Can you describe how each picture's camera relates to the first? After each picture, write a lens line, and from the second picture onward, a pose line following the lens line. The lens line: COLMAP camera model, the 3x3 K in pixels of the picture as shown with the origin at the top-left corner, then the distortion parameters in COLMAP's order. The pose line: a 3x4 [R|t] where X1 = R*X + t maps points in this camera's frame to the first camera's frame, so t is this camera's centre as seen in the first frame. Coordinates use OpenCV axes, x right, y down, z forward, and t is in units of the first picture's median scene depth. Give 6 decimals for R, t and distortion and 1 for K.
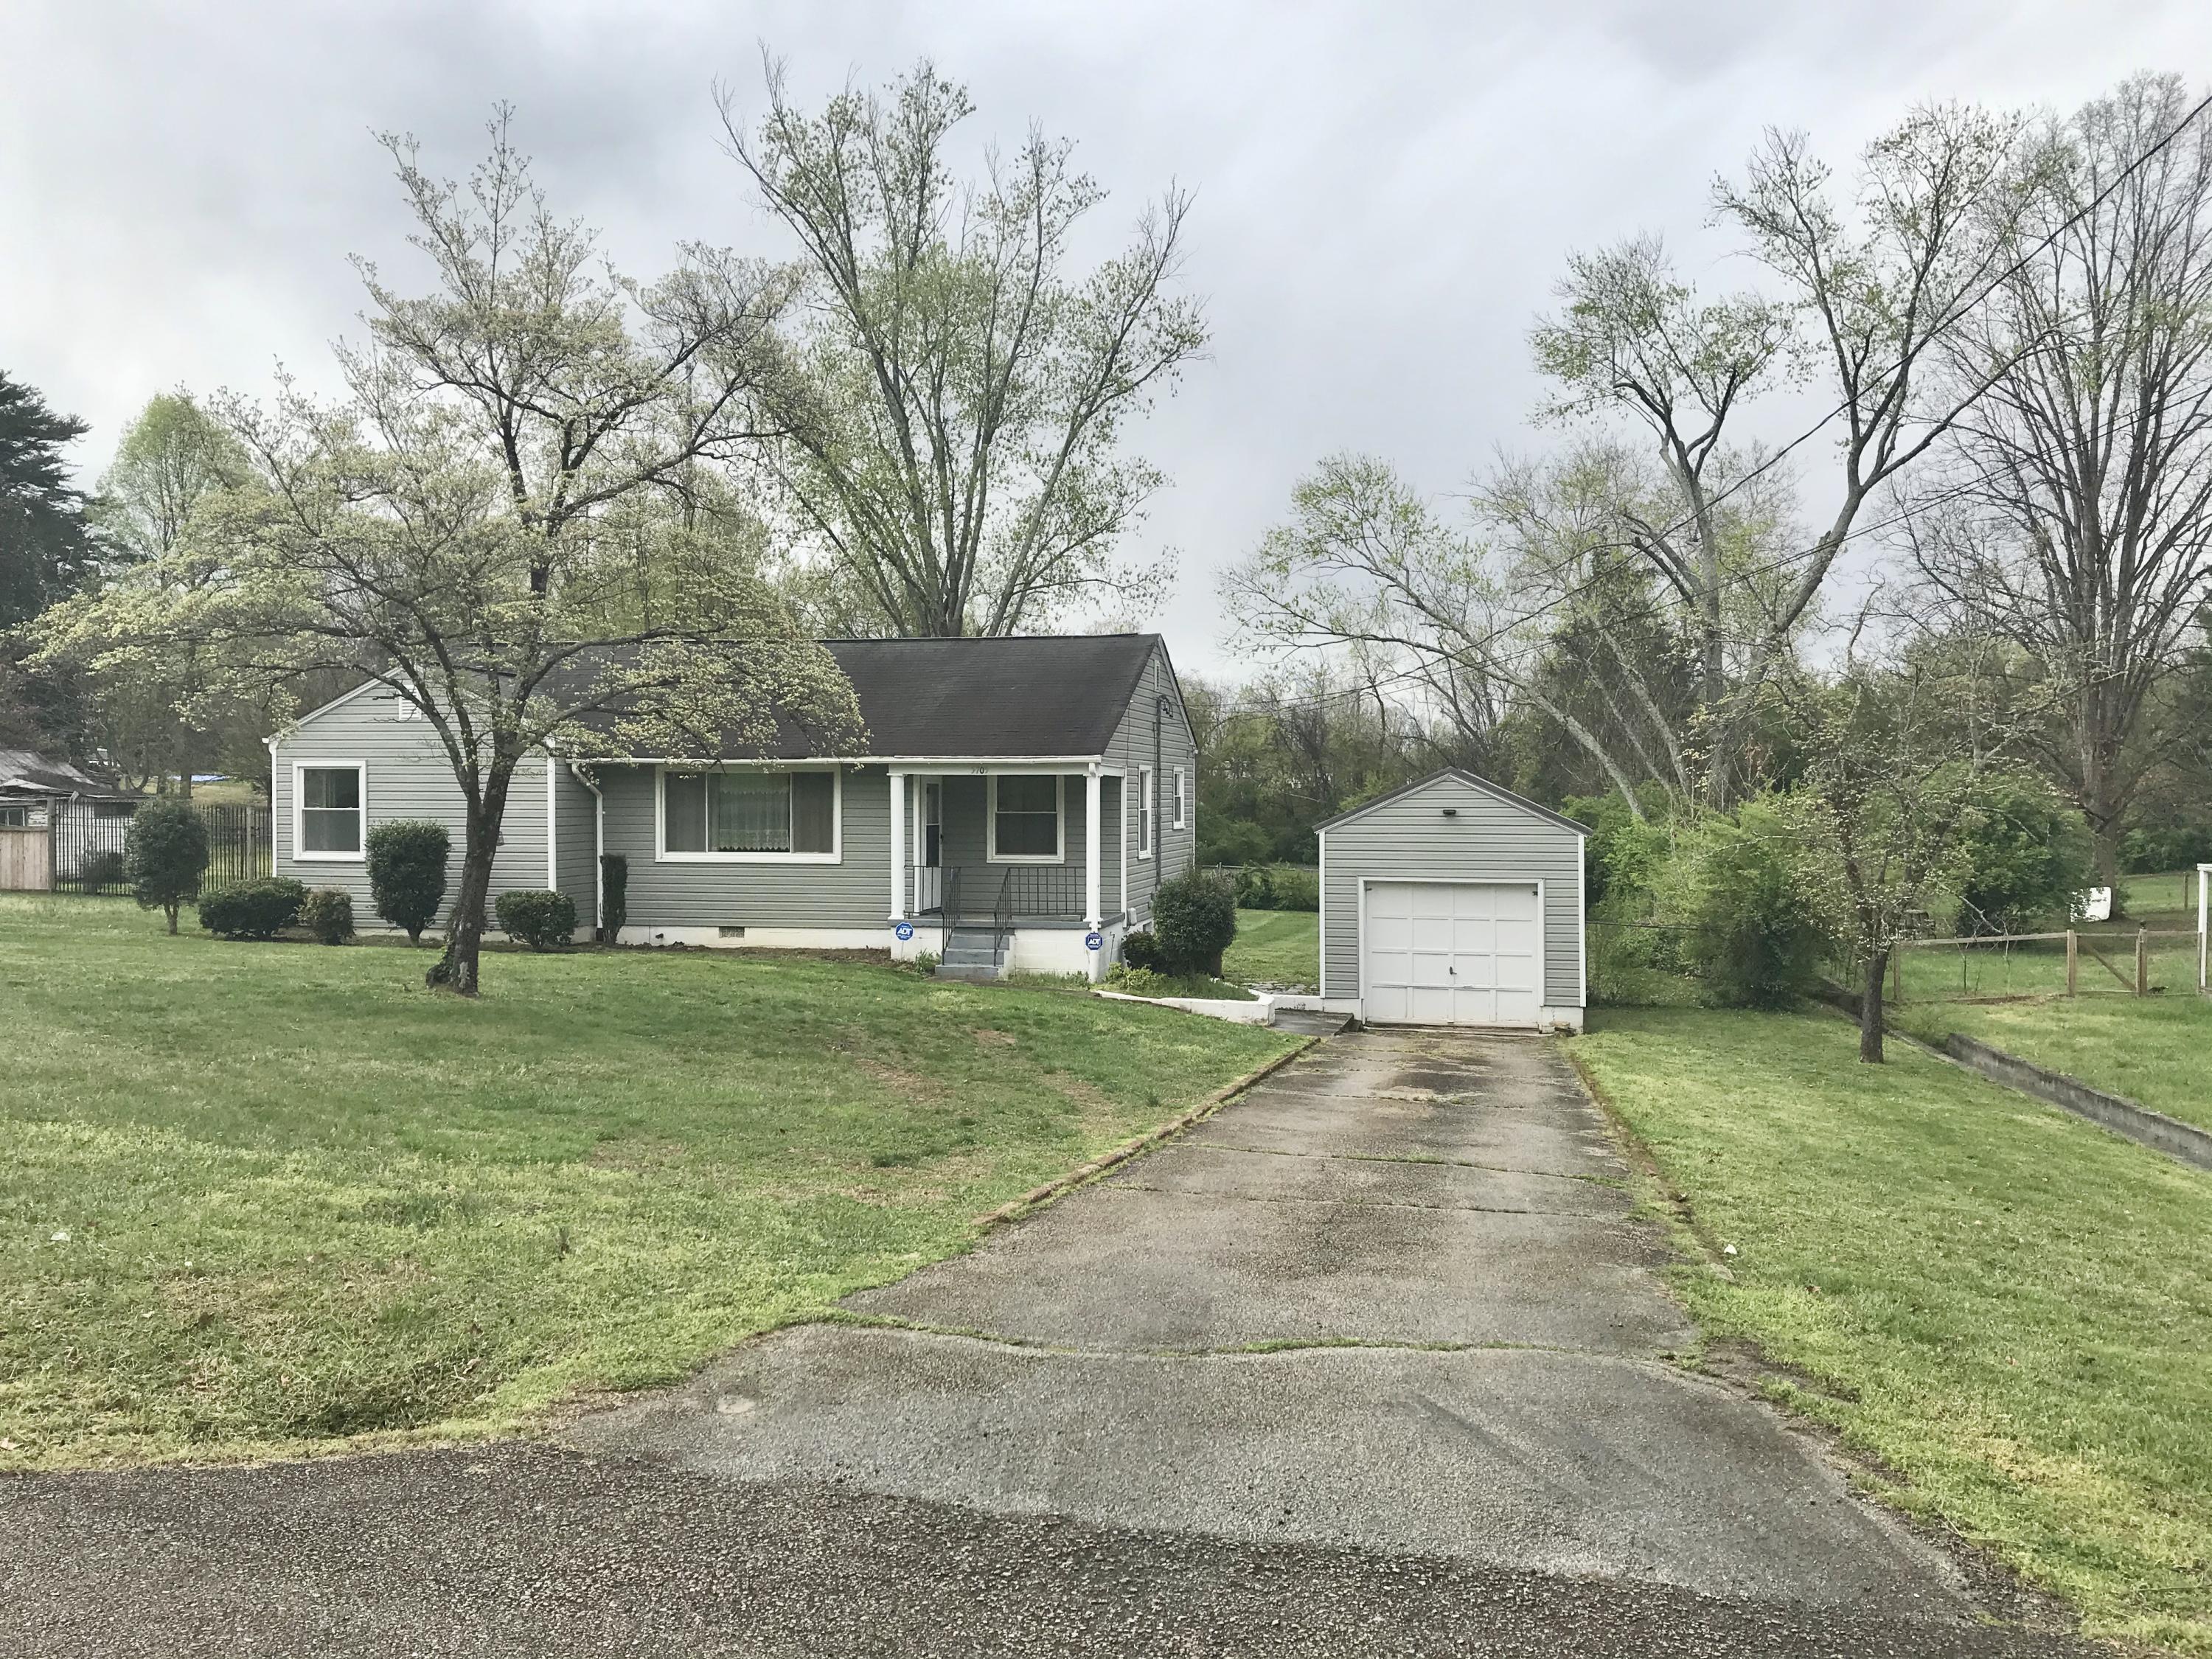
lens RADIAL K [[1854.7, 0, 1106.0], [0, 1854.7, 829.5], [0, 0, 1]] dist [0.082059, -0.141319]
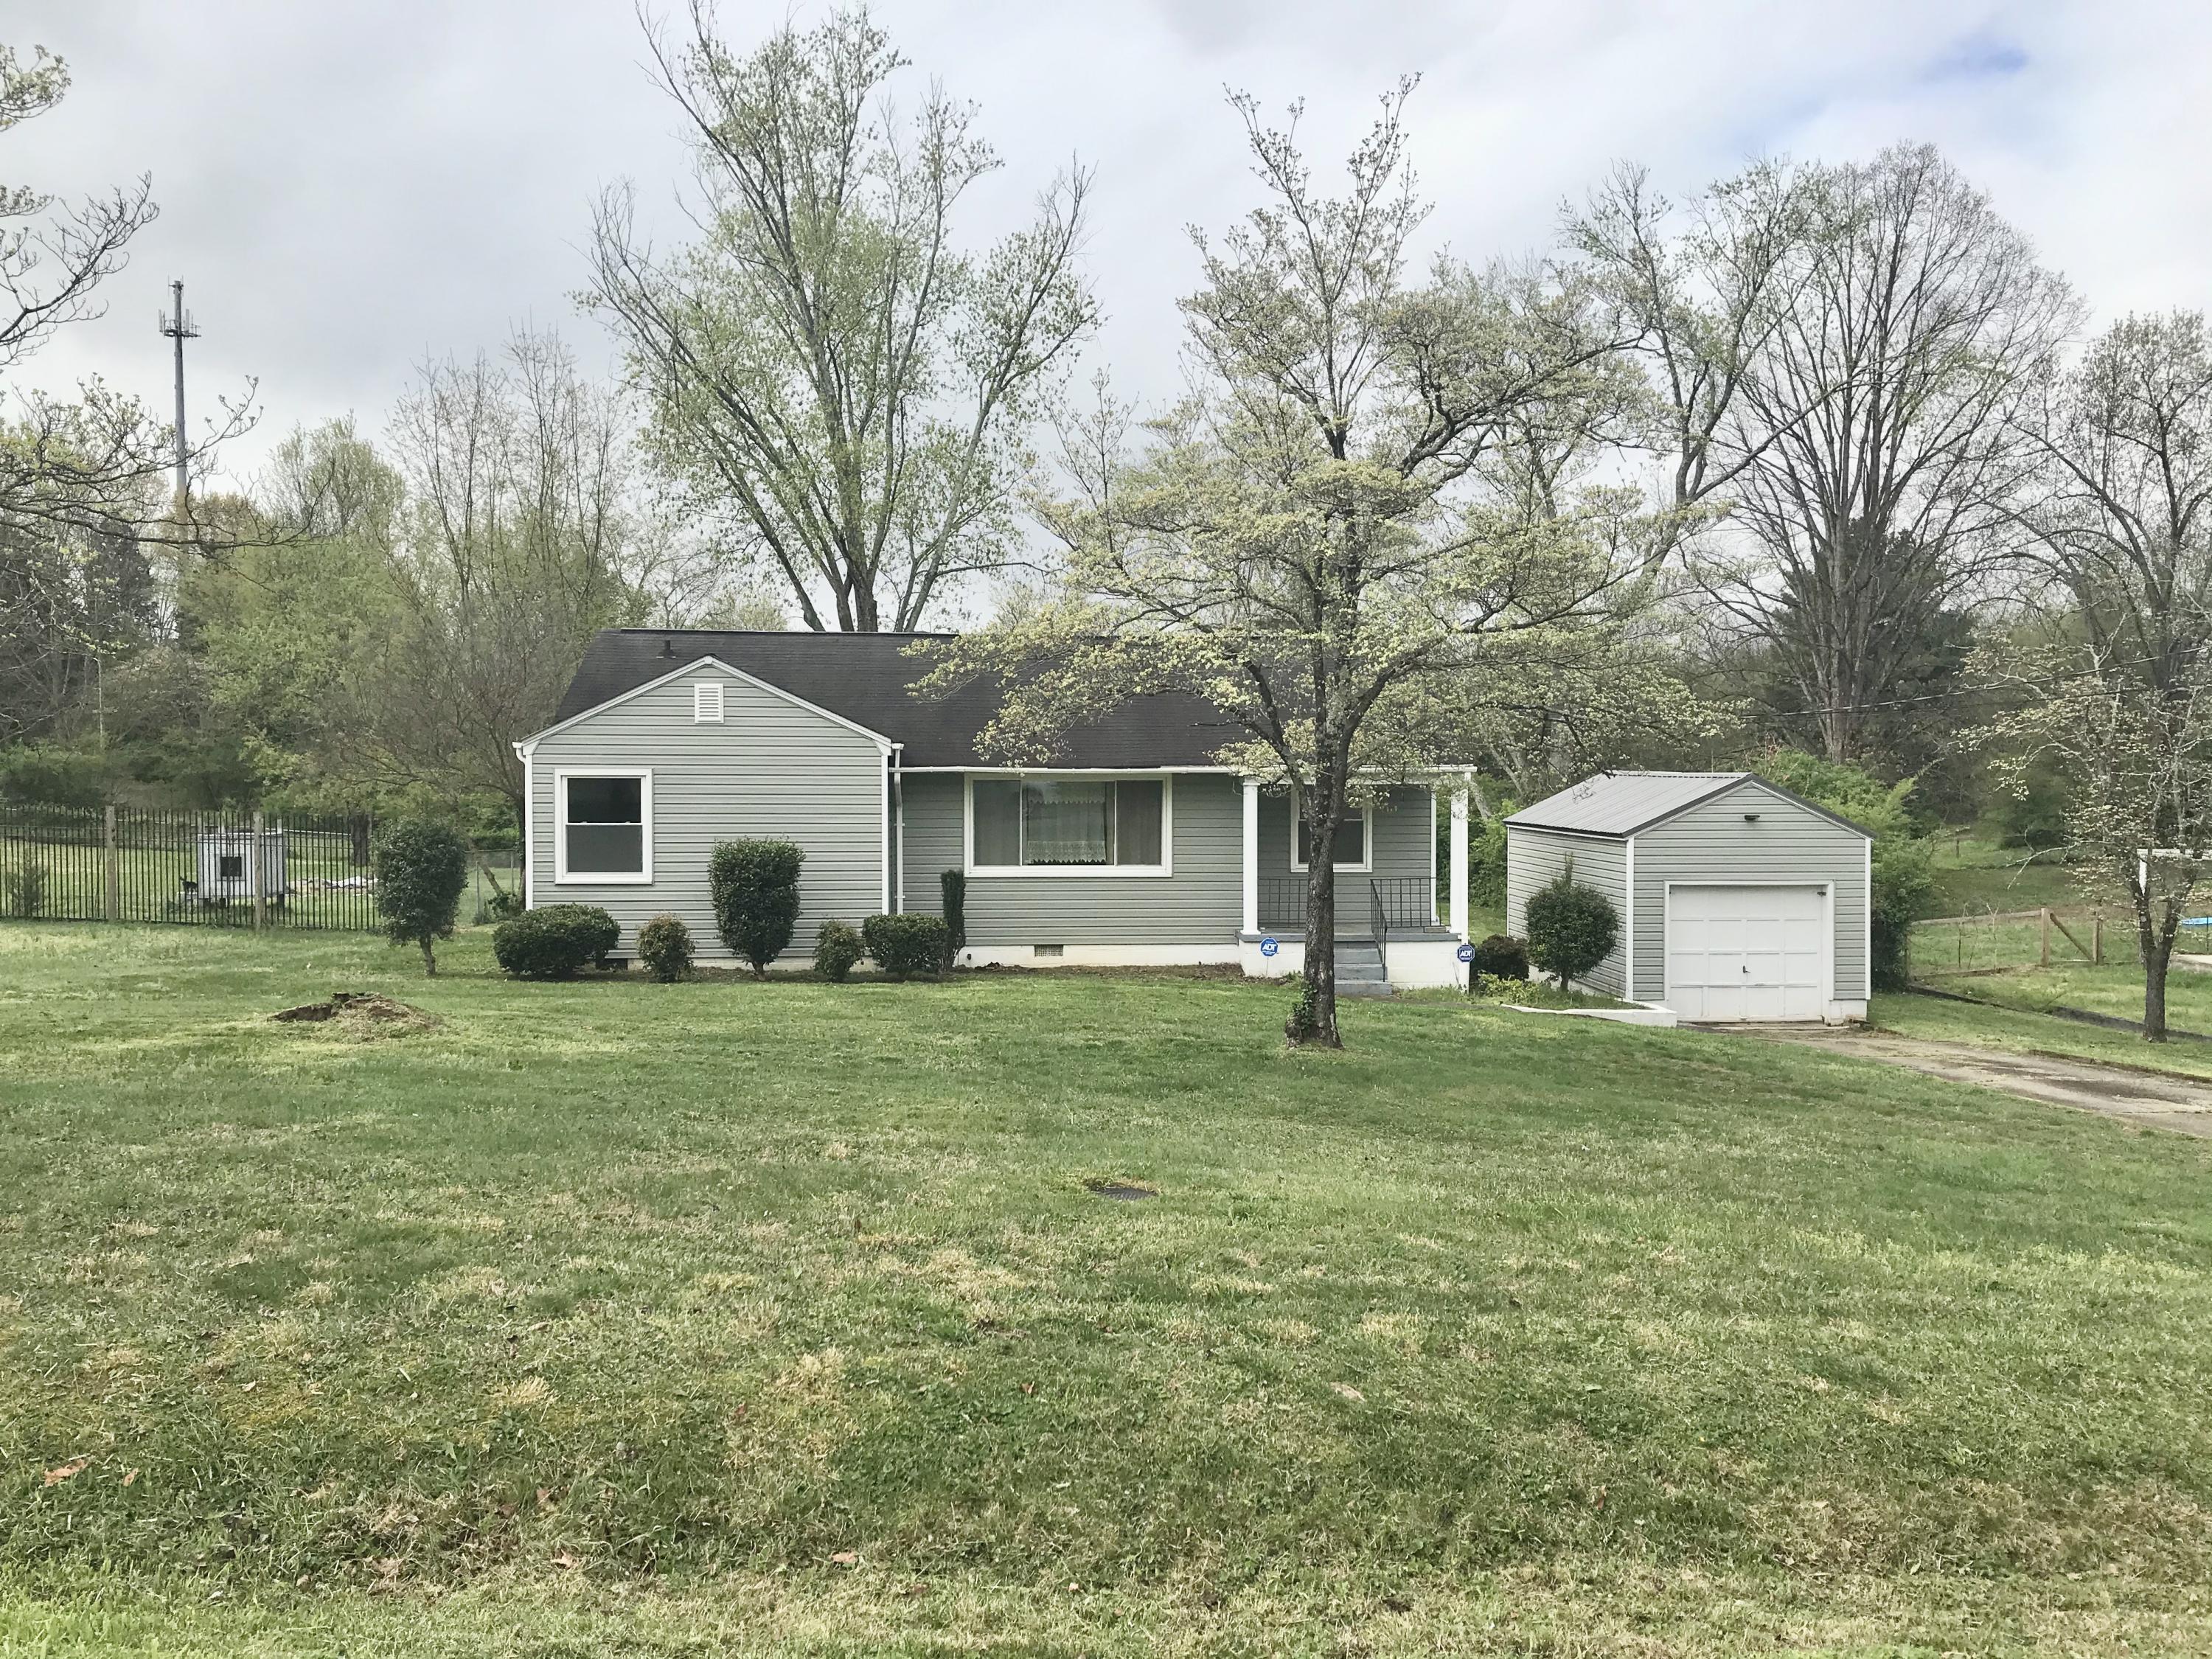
lens RADIAL K [[1854.7, 0, 1106.0], [0, 1854.7, 829.5], [0, 0, 1]] dist [0.082059, -0.141319]
pose [[0.956737, -0.011429, 0.290730, -0.447085], [0.006259, 0.999805, 0.018706, -0.023369], [-0.290887, -0.016077, 0.956622, 0.098236]]
